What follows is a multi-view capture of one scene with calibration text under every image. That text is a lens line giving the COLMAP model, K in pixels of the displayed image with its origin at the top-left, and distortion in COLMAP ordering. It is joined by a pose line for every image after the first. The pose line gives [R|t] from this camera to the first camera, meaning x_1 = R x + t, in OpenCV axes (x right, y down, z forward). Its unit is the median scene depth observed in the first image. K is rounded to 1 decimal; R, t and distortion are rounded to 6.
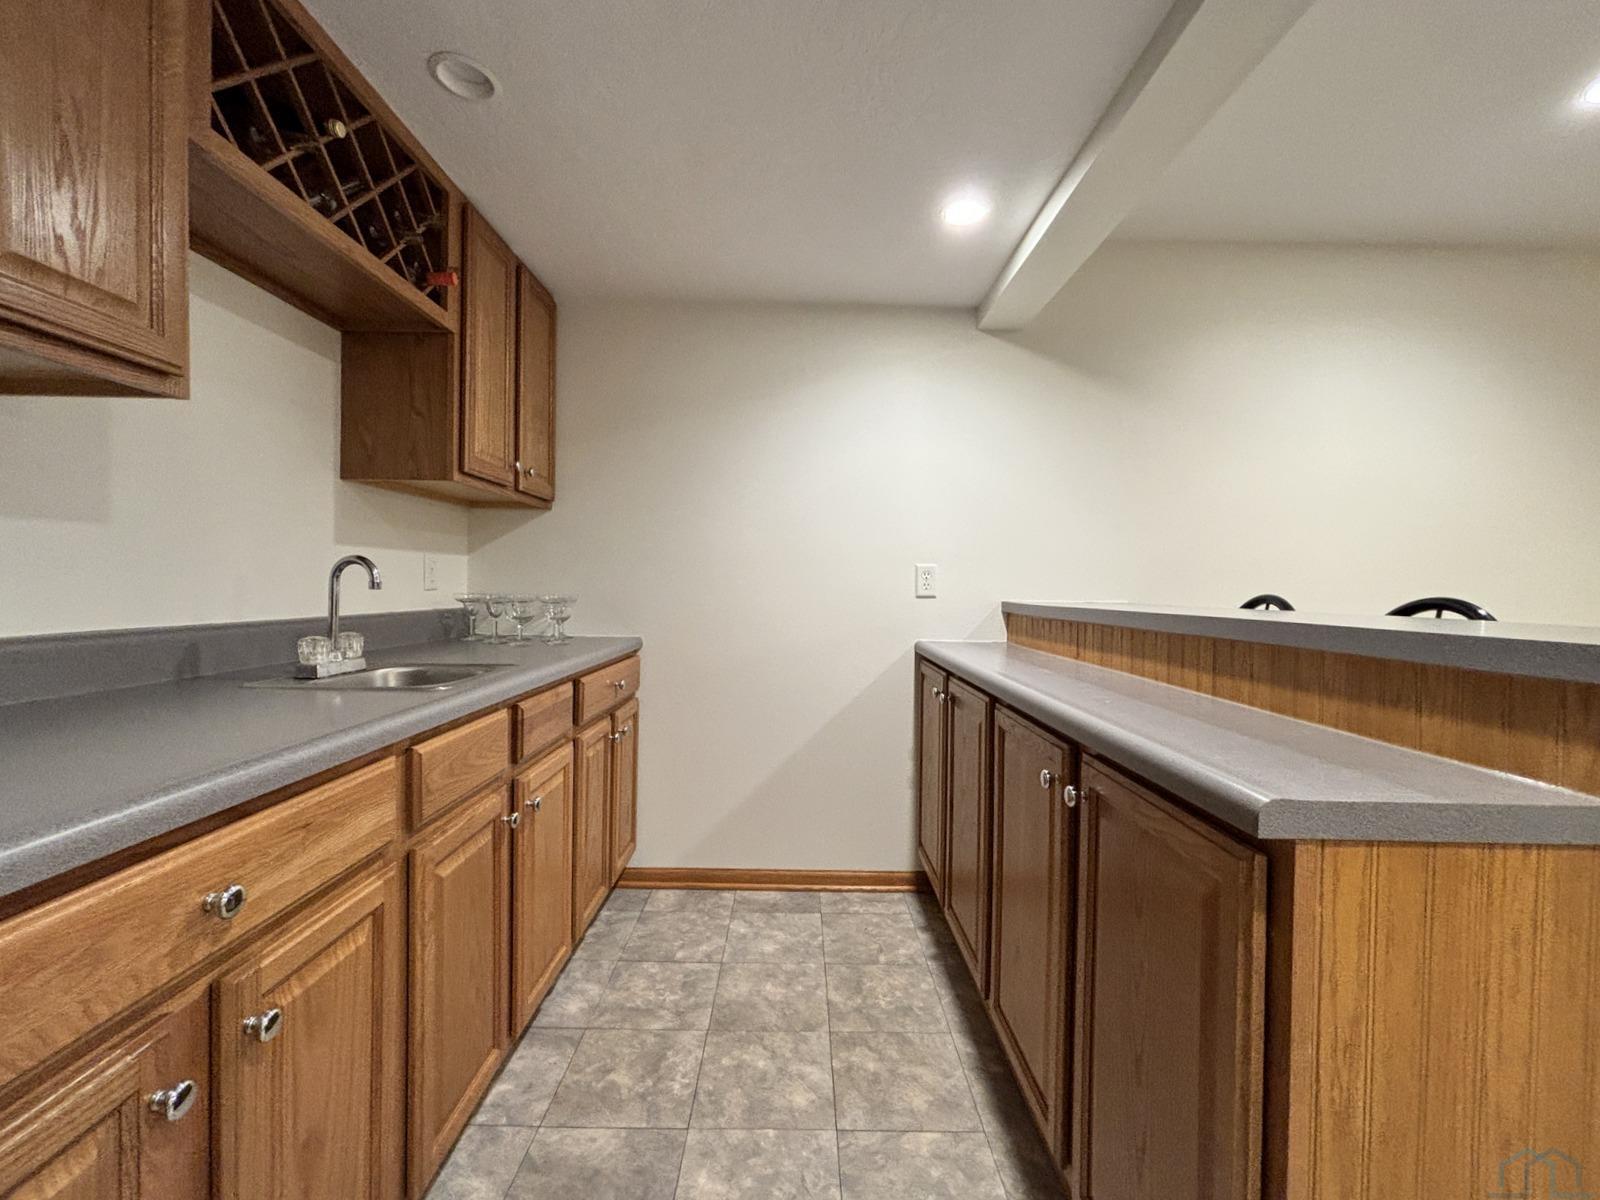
lens RADIAL K [[668.7, 0, 797.6], [0, 668.7, 597.0], [0, 0, 1]] dist [0.002531, -0.000817]
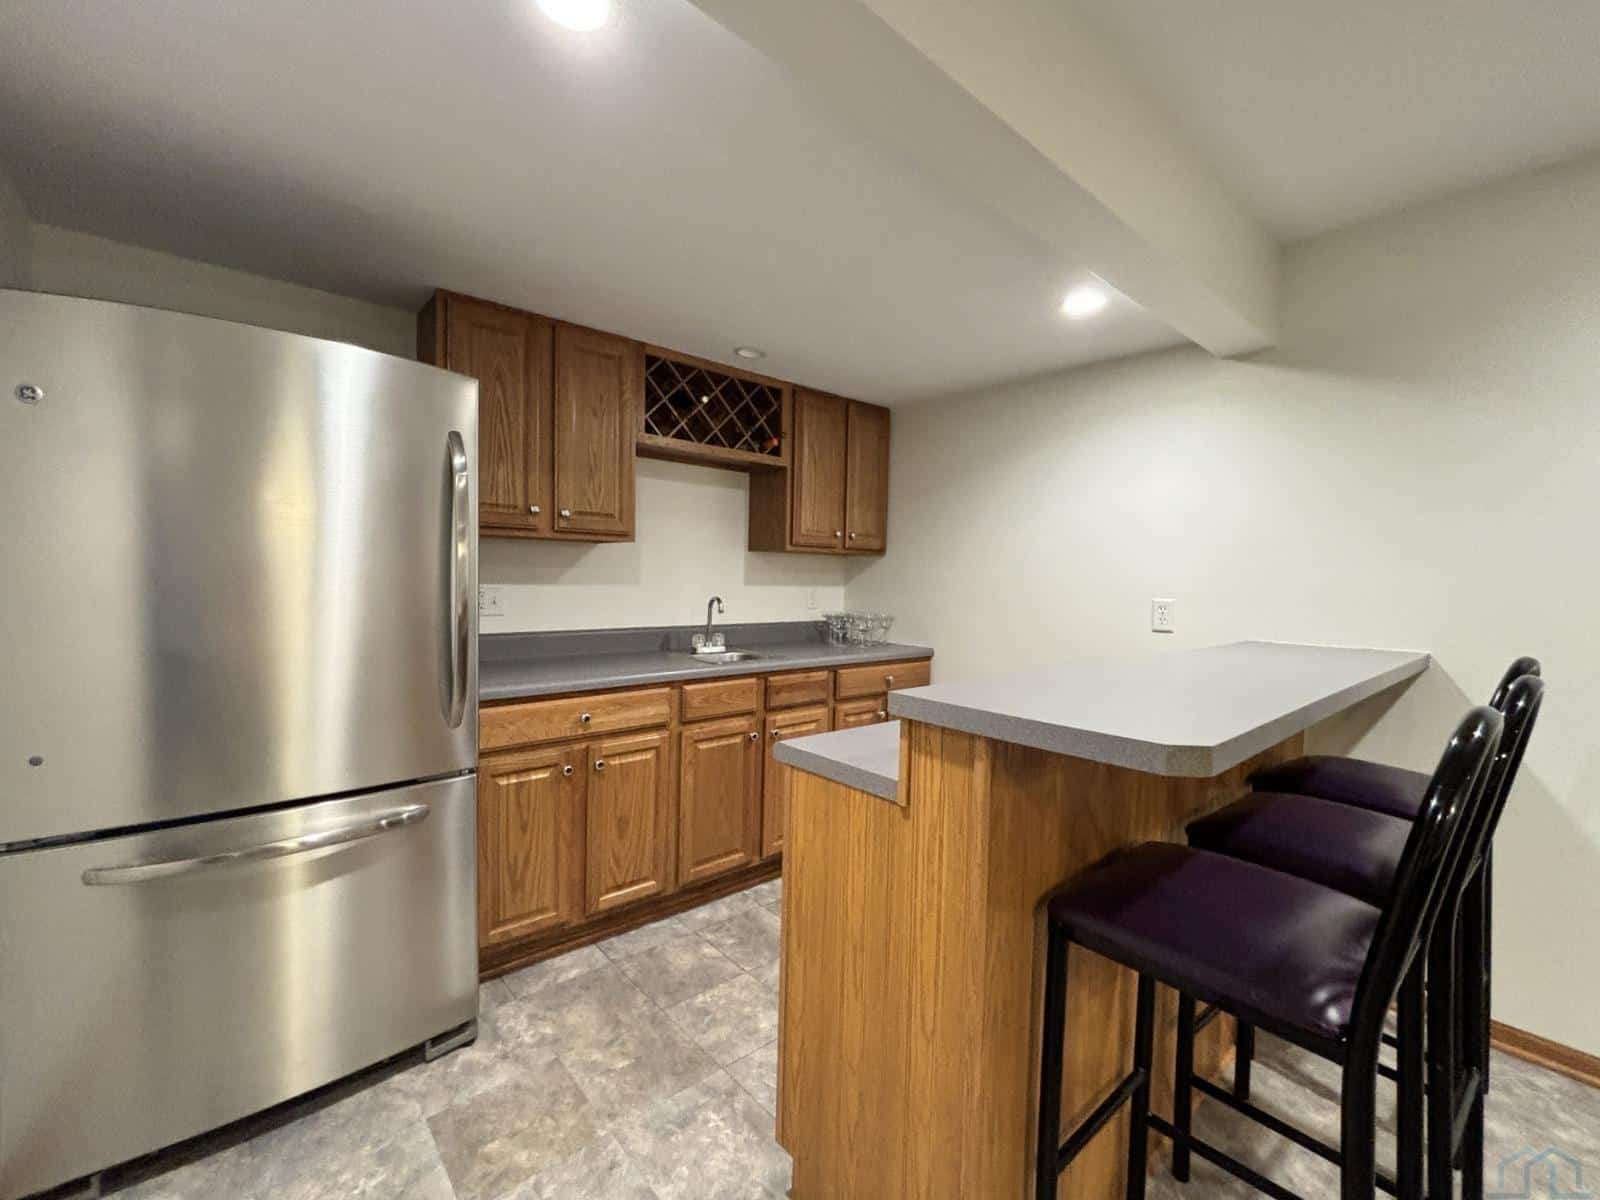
lens RADIAL K [[668.7, 0, 794.9], [0, 668.7, 590.7], [0, 0, 1]] dist [0.002531, -0.000817]
pose [[0.657954, 0.014836, -0.752912, 1.044443], [-0.025110, 0.999682, -0.002245, -0.080003], [0.752639, 0.020382, 0.658117, -0.170338]]
